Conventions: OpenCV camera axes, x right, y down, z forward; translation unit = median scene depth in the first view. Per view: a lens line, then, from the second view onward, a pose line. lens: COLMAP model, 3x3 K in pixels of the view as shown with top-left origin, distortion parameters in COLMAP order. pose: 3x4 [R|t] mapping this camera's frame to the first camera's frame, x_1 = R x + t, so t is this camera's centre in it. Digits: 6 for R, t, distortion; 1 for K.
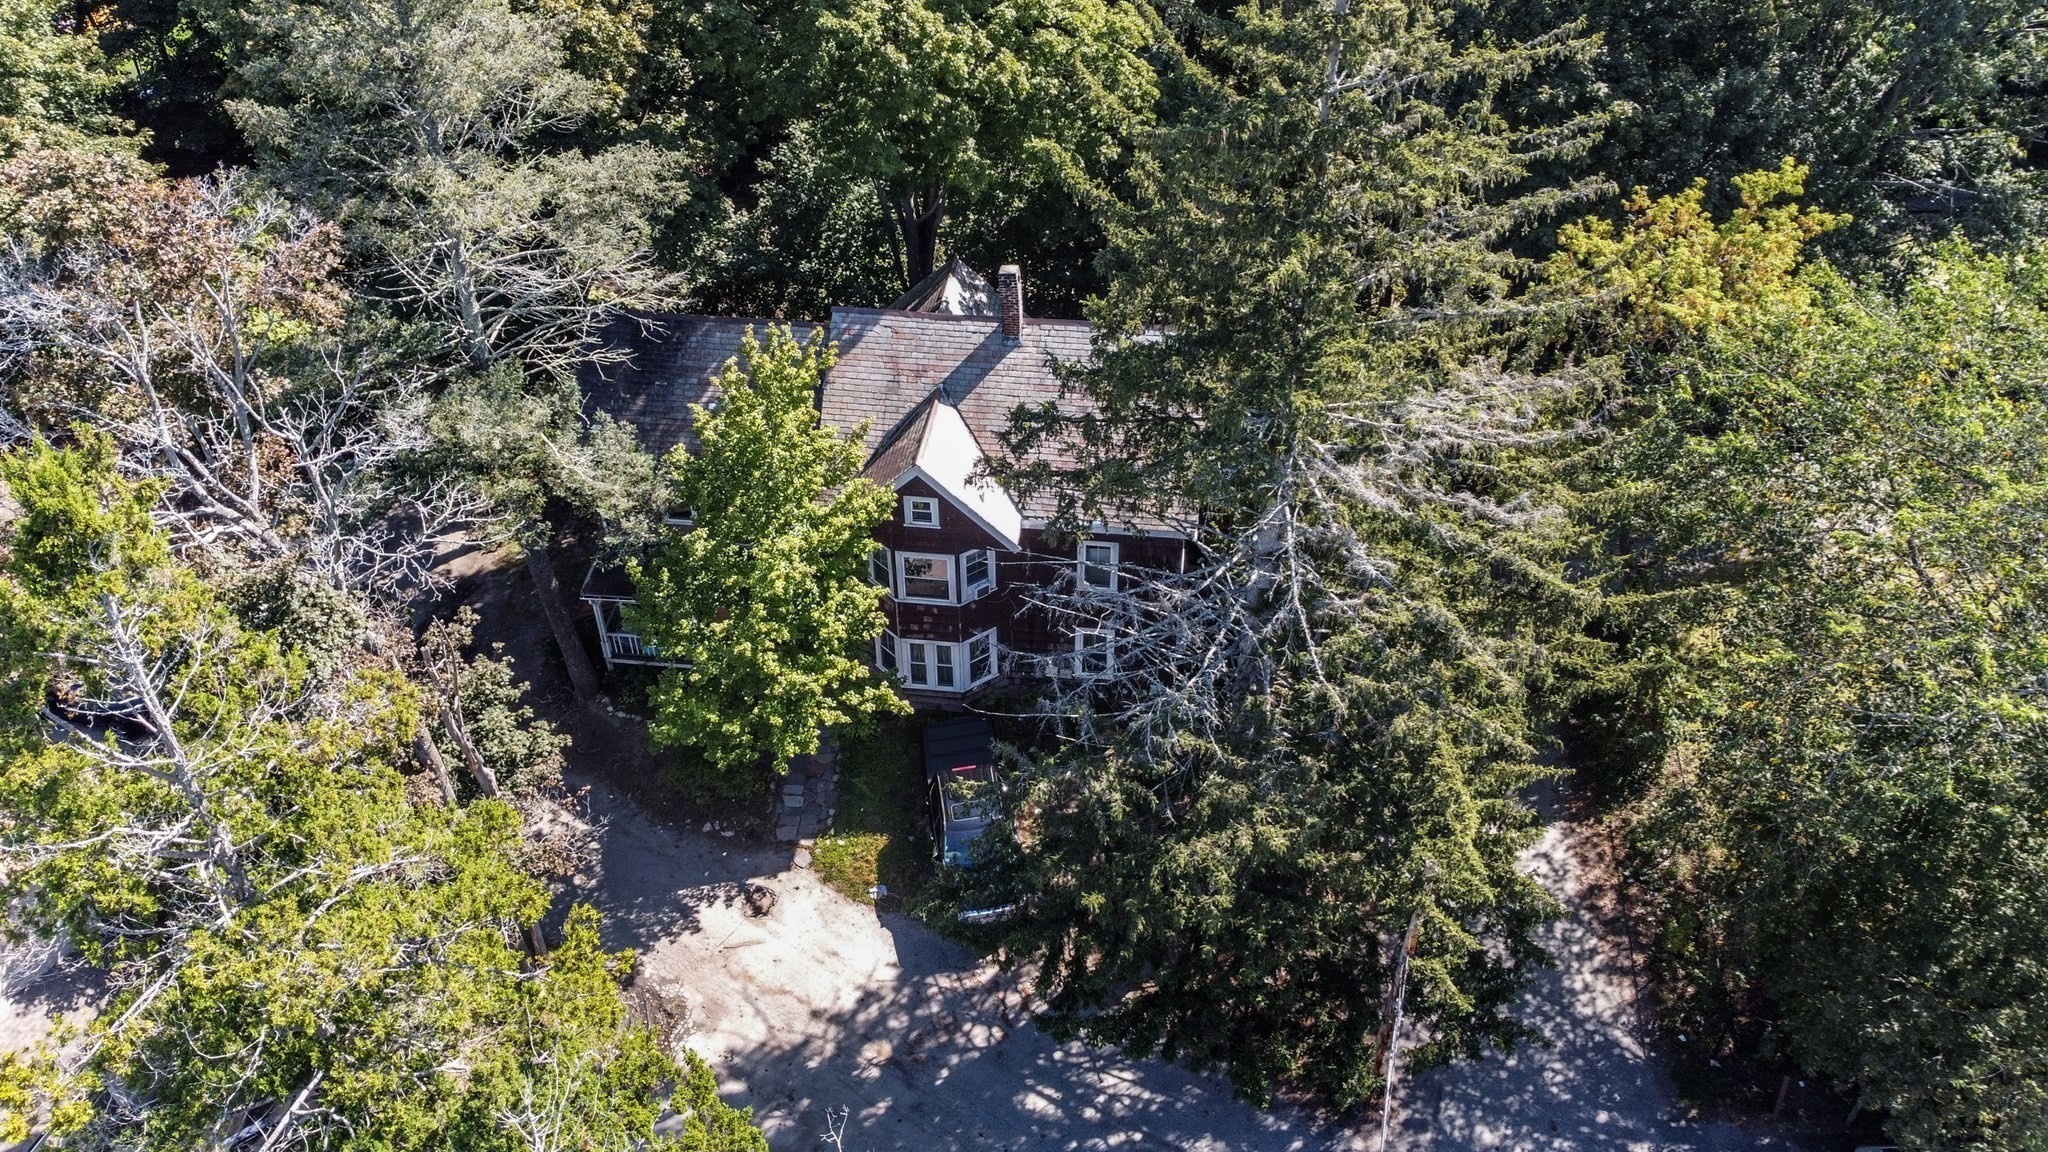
lens RADIAL K [[1620.0, 0, 1012.4], [0, 1620.0, 570.5], [0, 0, 1]] dist [-0.033759, 0.002581]
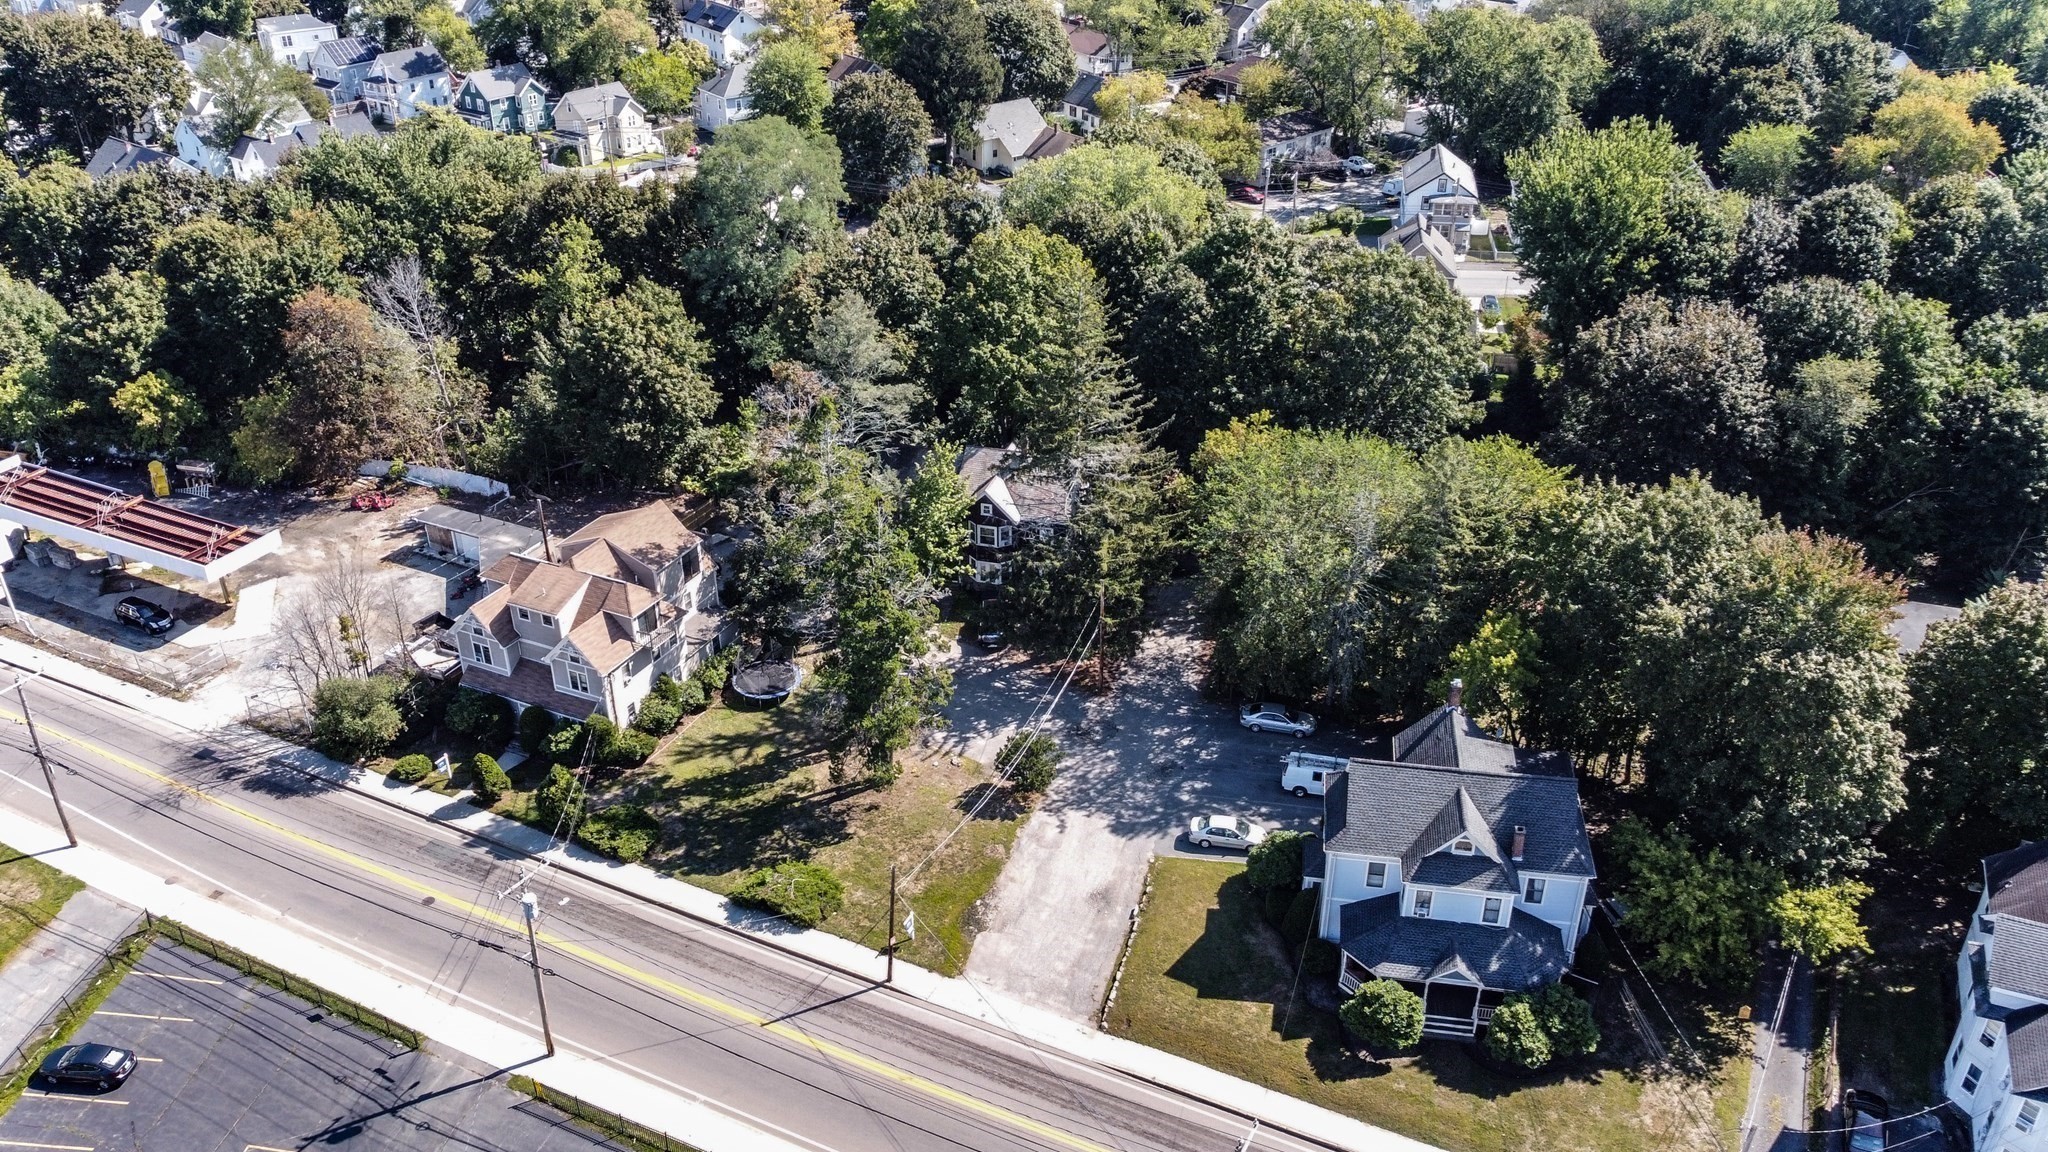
lens RADIAL K [[1620.0, 0, 1012.4], [0, 1620.0, 570.5], [0, 0, 1]] dist [-0.033759, 0.002581]
pose [[0.989234, 0.088722, -0.116383, 0.360476], [-0.108413, 0.978479, -0.175569, 0.613901], [0.098302, 0.186296, 0.977564, -1.962005]]
